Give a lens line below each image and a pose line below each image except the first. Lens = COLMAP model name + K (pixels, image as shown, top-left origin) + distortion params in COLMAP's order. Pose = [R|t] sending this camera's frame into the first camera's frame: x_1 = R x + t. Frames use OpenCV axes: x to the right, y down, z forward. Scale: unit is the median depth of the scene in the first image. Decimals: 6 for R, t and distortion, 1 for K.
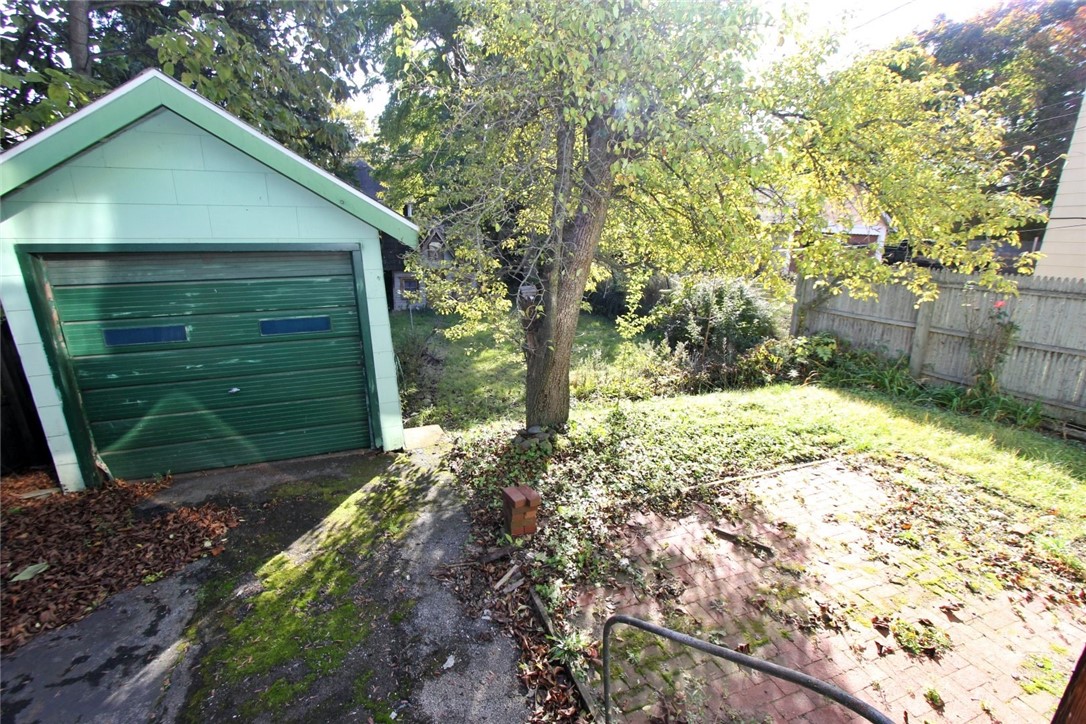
lens RADIAL K [[499.6, 0, 543.2], [0, 499.6, 368.1], [0, 0, 1]] dist [-0.010272, 0.000095]
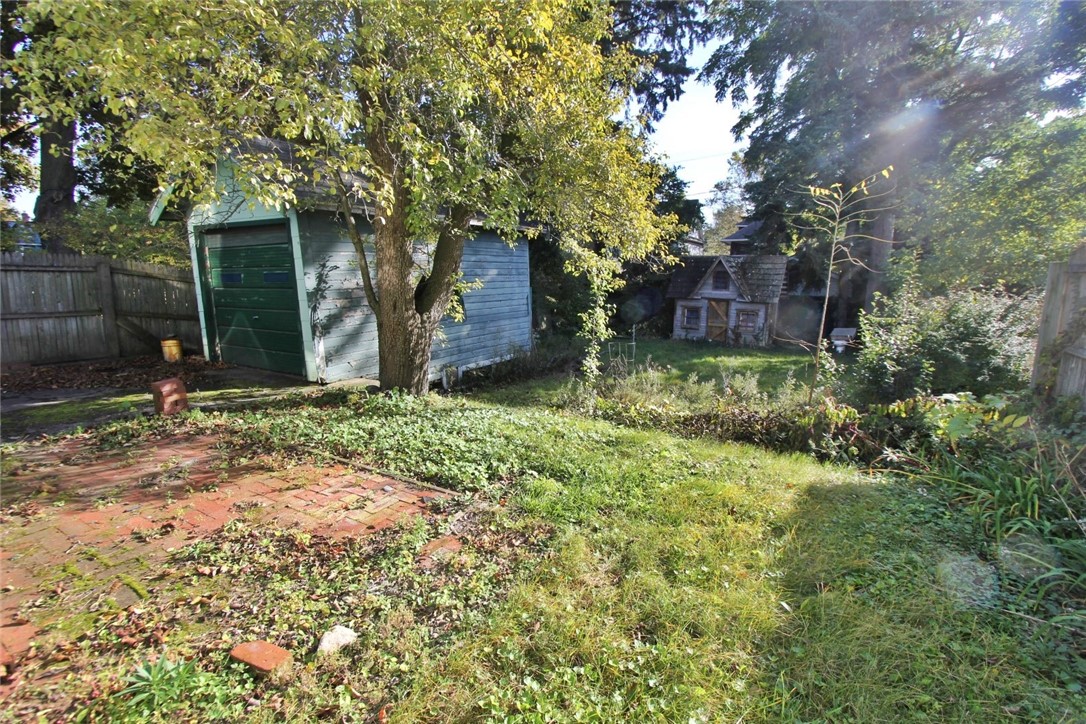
lens RADIAL K [[499.6, 0, 543.2], [0, 499.6, 368.1], [0, 0, 1]] dist [-0.010272, 0.000095]
pose [[0.642106, 0.140860, -0.753564, 1.243870], [-0.218697, 0.975785, -0.003951, 0.009429], [0.734759, 0.167339, 0.657363, 0.706609]]
